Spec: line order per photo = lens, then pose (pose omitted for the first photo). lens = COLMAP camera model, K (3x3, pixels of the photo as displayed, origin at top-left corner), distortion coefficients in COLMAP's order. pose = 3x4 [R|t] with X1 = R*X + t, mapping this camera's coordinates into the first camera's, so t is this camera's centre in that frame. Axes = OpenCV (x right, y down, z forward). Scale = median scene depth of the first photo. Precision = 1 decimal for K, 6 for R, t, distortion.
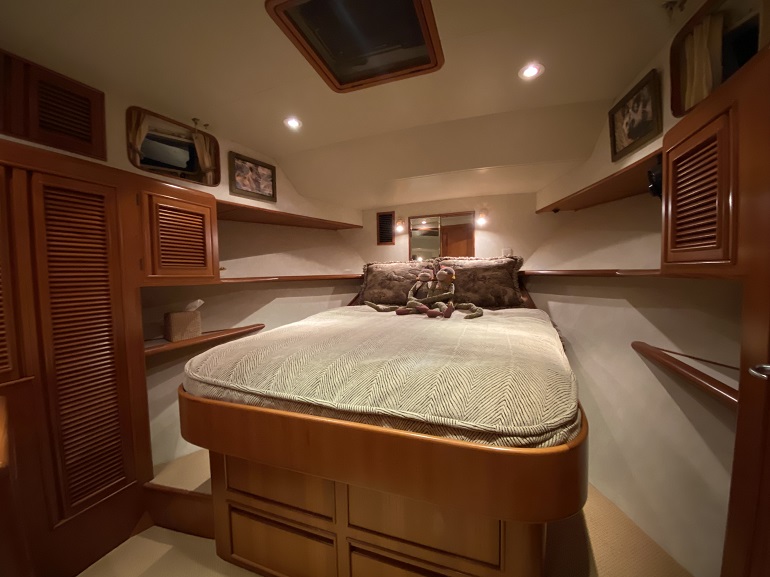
lens RADIAL K [[311.9, 0, 379.9], [0, 311.9, 290.3], [0, 0, 1]] dist [0.034473, -0.028065]
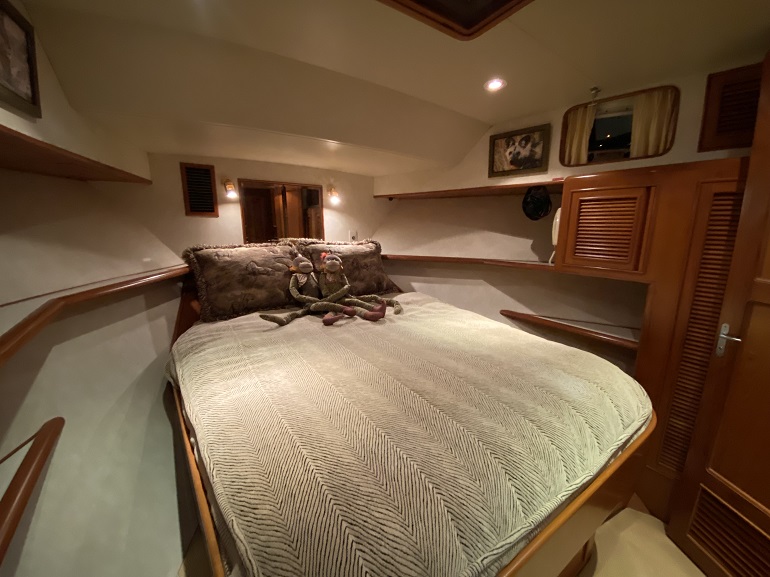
lens RADIAL K [[311.9, 0, 379.9], [0, 311.9, 290.3], [0, 0, 1]] dist [0.034473, -0.028065]
pose [[0.568630, -0.146433, 0.809455, -0.433570], [0.032481, 0.987257, 0.155781, -0.111242], [-0.821952, -0.062290, 0.566141, 0.411398]]
